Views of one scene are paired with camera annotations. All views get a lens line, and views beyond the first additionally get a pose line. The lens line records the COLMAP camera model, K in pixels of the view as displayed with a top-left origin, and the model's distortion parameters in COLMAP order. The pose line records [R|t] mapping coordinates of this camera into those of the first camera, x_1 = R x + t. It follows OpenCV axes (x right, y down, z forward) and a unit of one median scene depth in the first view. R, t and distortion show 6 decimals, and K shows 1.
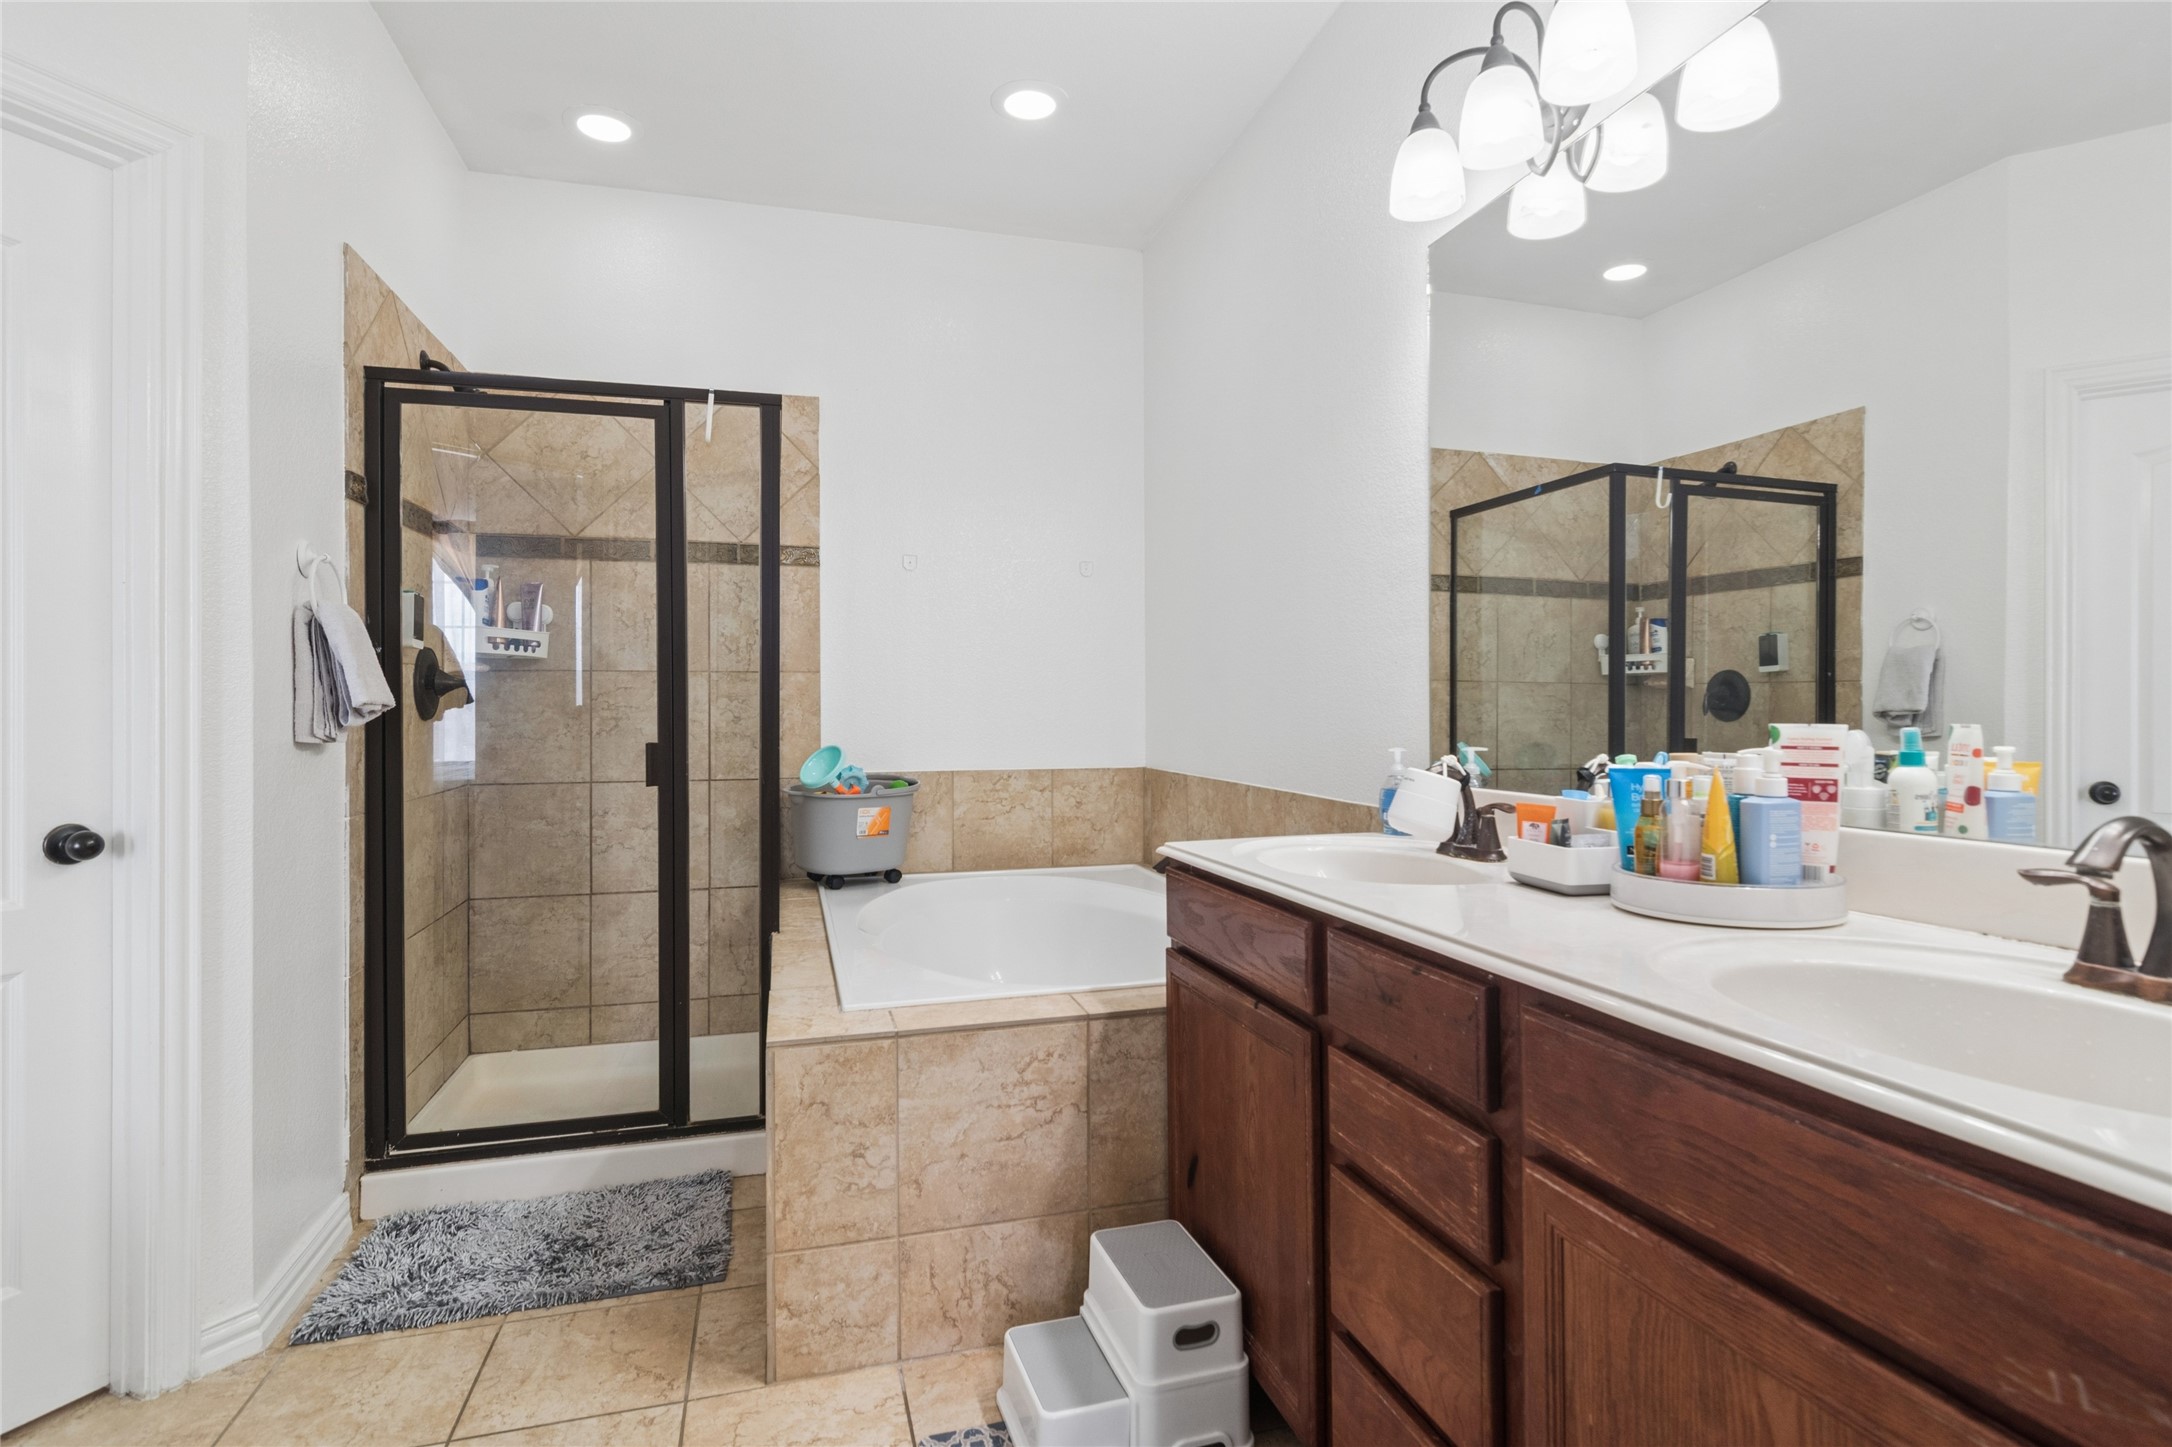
lens RADIAL K [[1071.5, 0, 1087.0], [0, 1071.5, 703.7], [0, 0, 1]] dist [-0.000940, -0.001568]
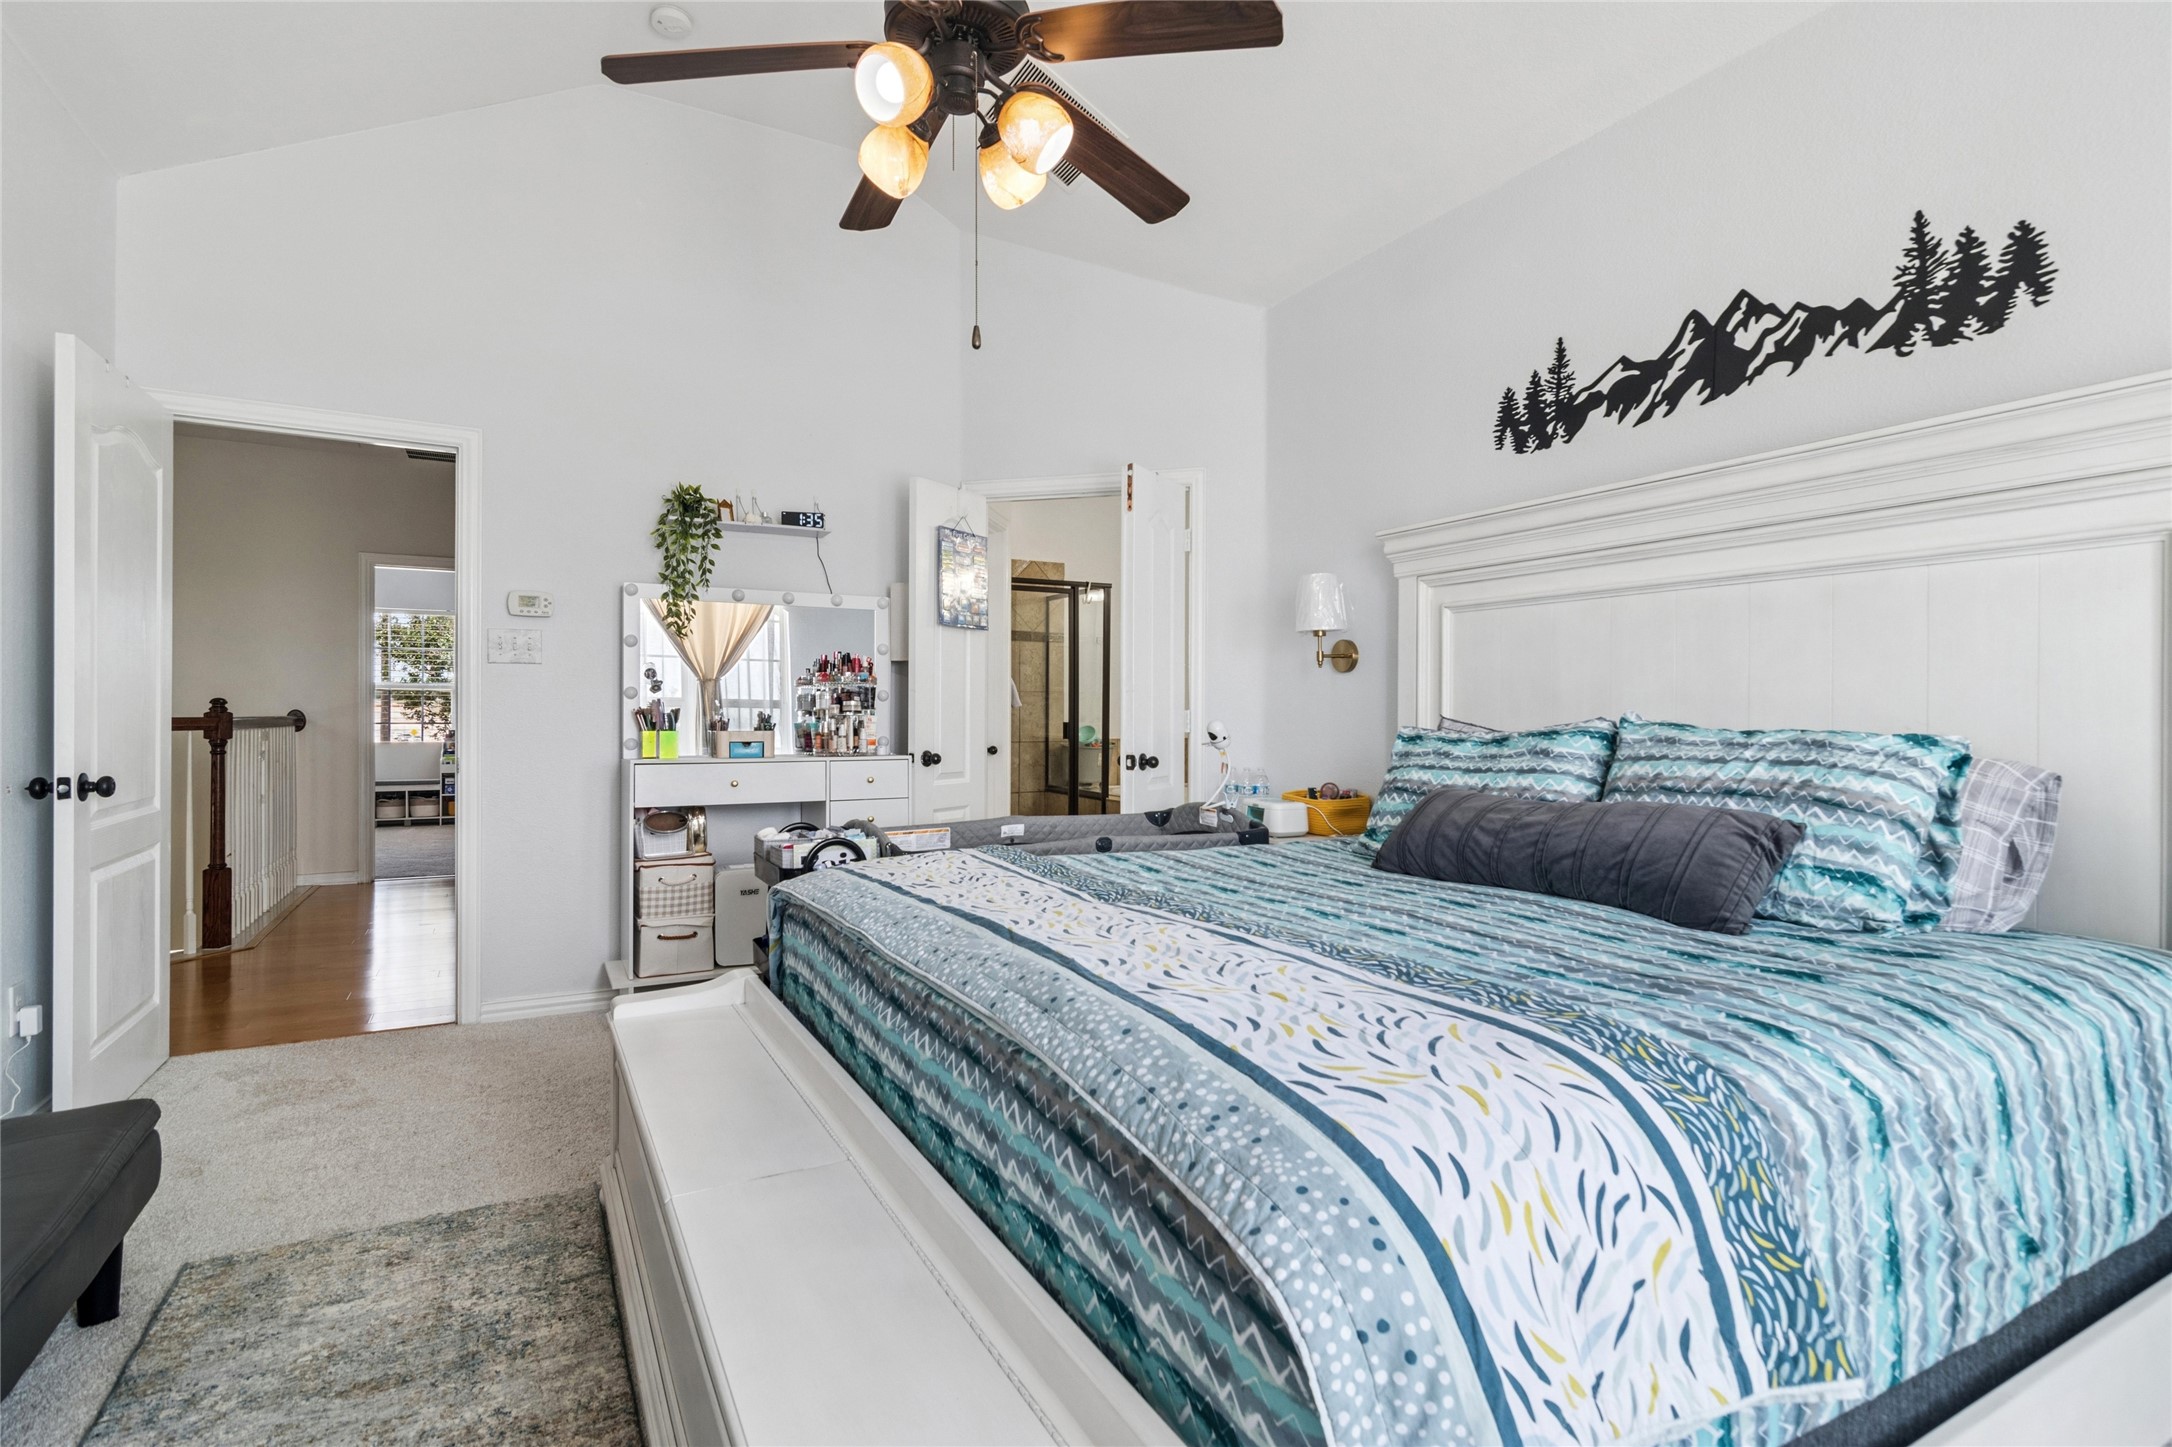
lens RADIAL K [[1051.9, 0, 1099.3], [0, 1051.9, 719.6], [0, 0, 1]] dist [-0.002418, 0.000660]
pose [[0.977113, 0.011485, 0.212408, -1.147145], [-0.015855, 0.999696, 0.018880, -0.032351], [-0.212127, -0.021816, 0.976999, -1.891274]]
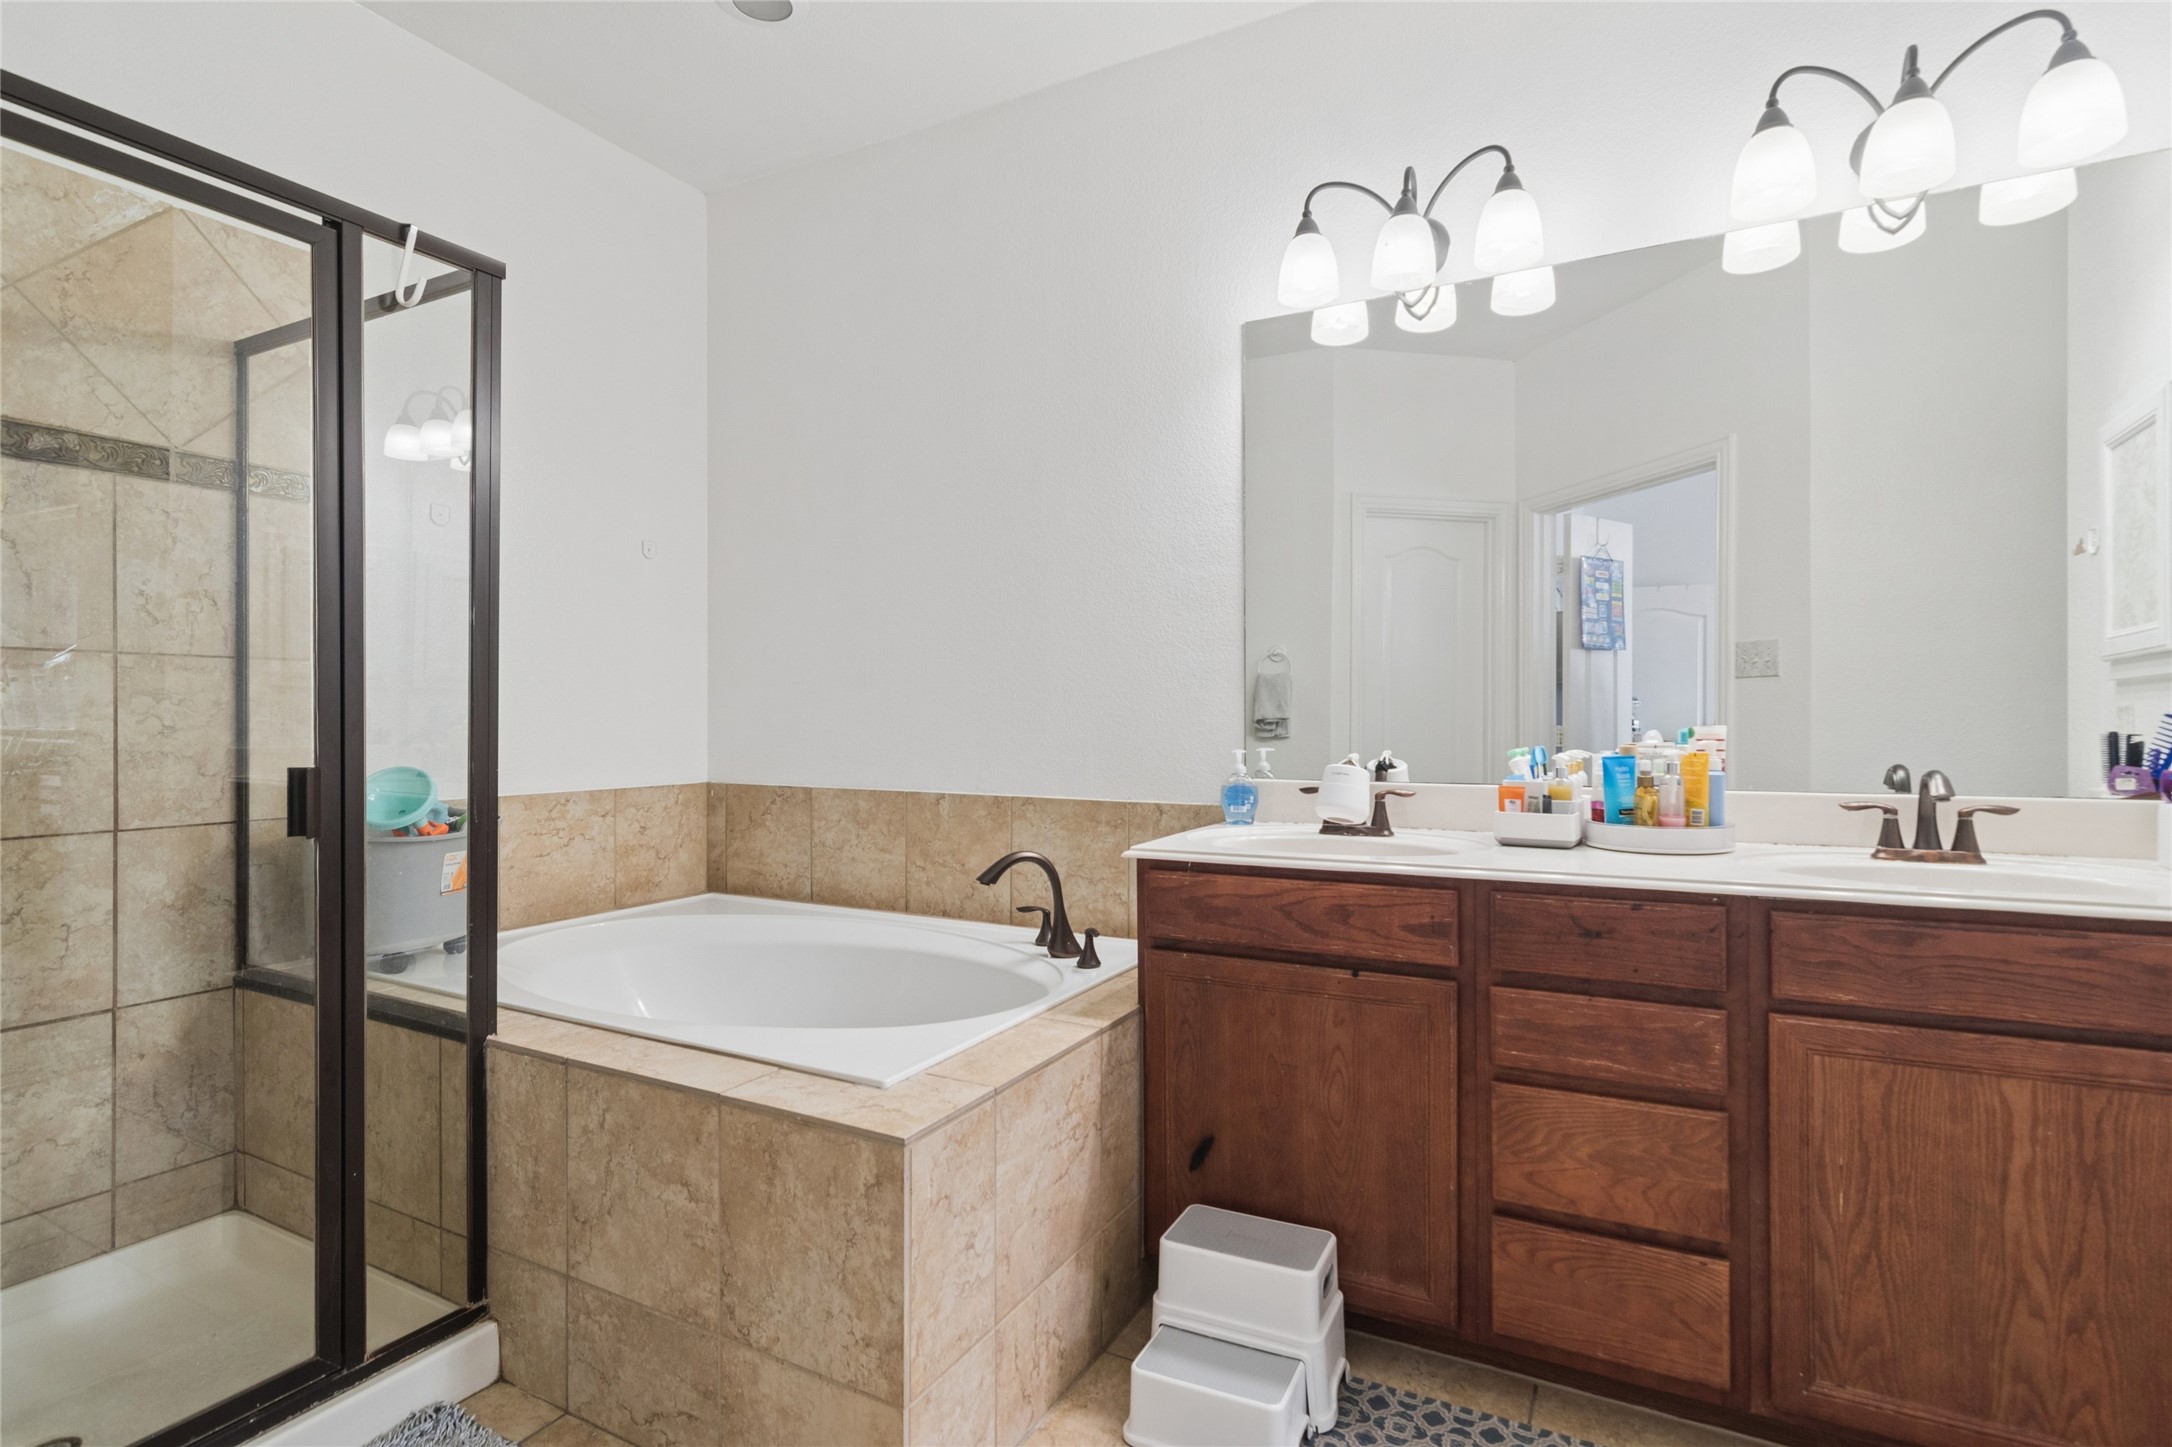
lens RADIAL K [[1051.9, 0, 1099.3], [0, 1051.9, 719.6], [0, 0, 1]] dist [-0.002418, 0.000660]
pose [[0.704991, 0.001234, 0.709215, -0.691752], [-0.005100, 0.999981, 0.003329, 0.006019], [-0.709198, -0.005964, 0.704985, 0.334916]]
